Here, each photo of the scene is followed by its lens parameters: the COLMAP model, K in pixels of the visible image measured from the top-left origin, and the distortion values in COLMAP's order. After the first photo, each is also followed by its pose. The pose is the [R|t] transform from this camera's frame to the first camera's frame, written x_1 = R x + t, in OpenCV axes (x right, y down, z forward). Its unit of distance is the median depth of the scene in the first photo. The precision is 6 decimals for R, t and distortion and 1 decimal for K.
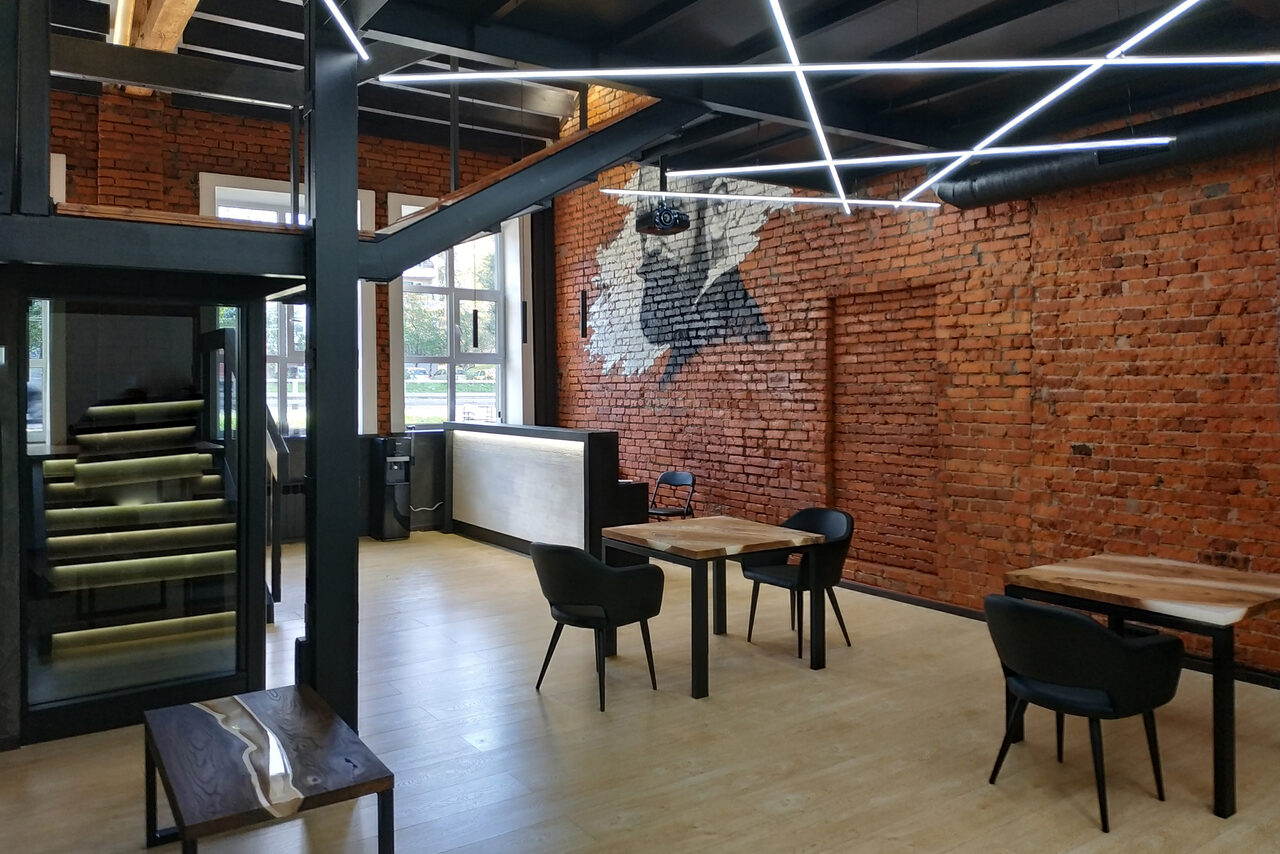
lens RADIAL K [[931.4, 0, 633.8], [0, 931.4, 387.8], [0, 0, 1]] dist [0.037577, -0.069445]
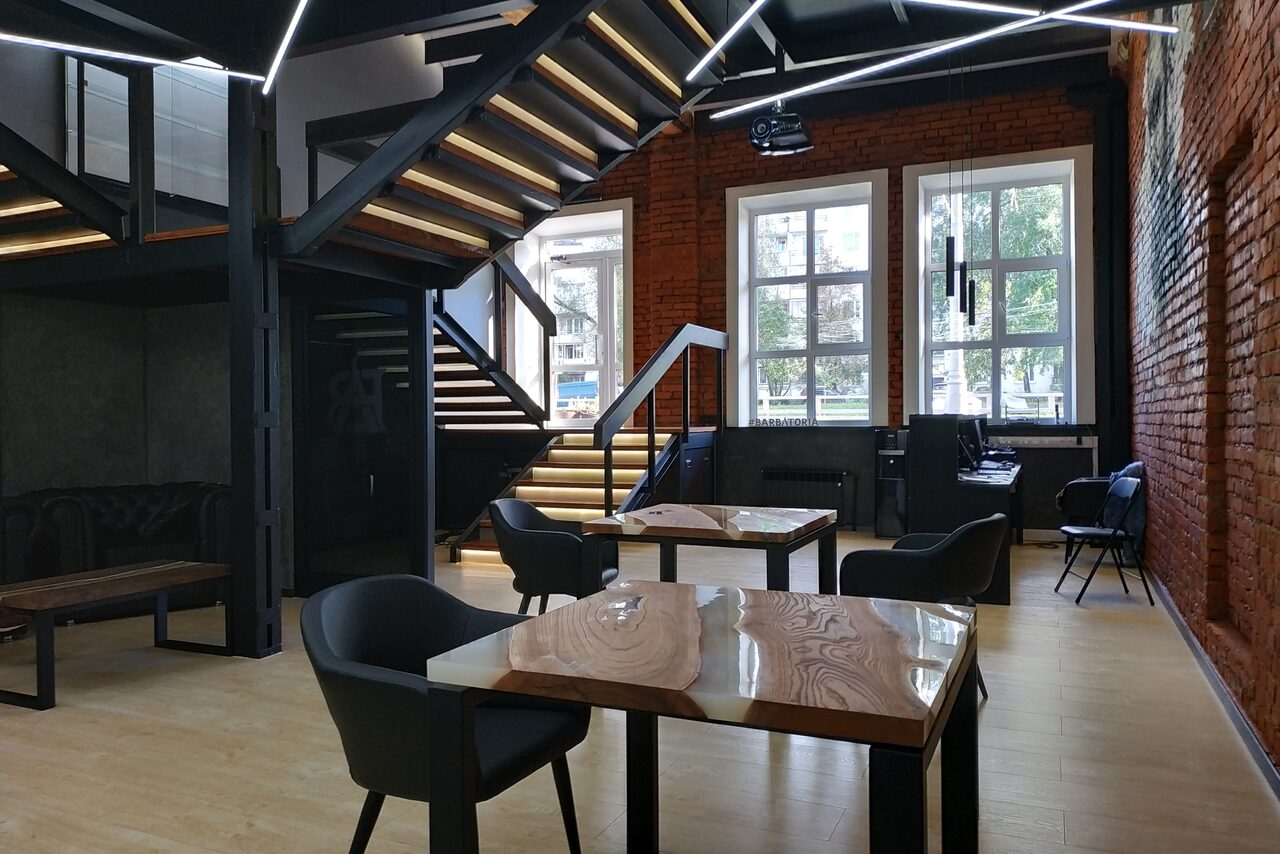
lens RADIAL K [[931.4, 0, 638.7], [0, 931.4, 428.4], [0, 0, 1]] dist [0.037577, -0.069445]
pose [[0.524283, 0.009164, -0.851494, 0.438659], [0.001303, 0.999932, 0.011564, 0.044482], [0.851543, -0.007172, 0.524236, 0.323086]]
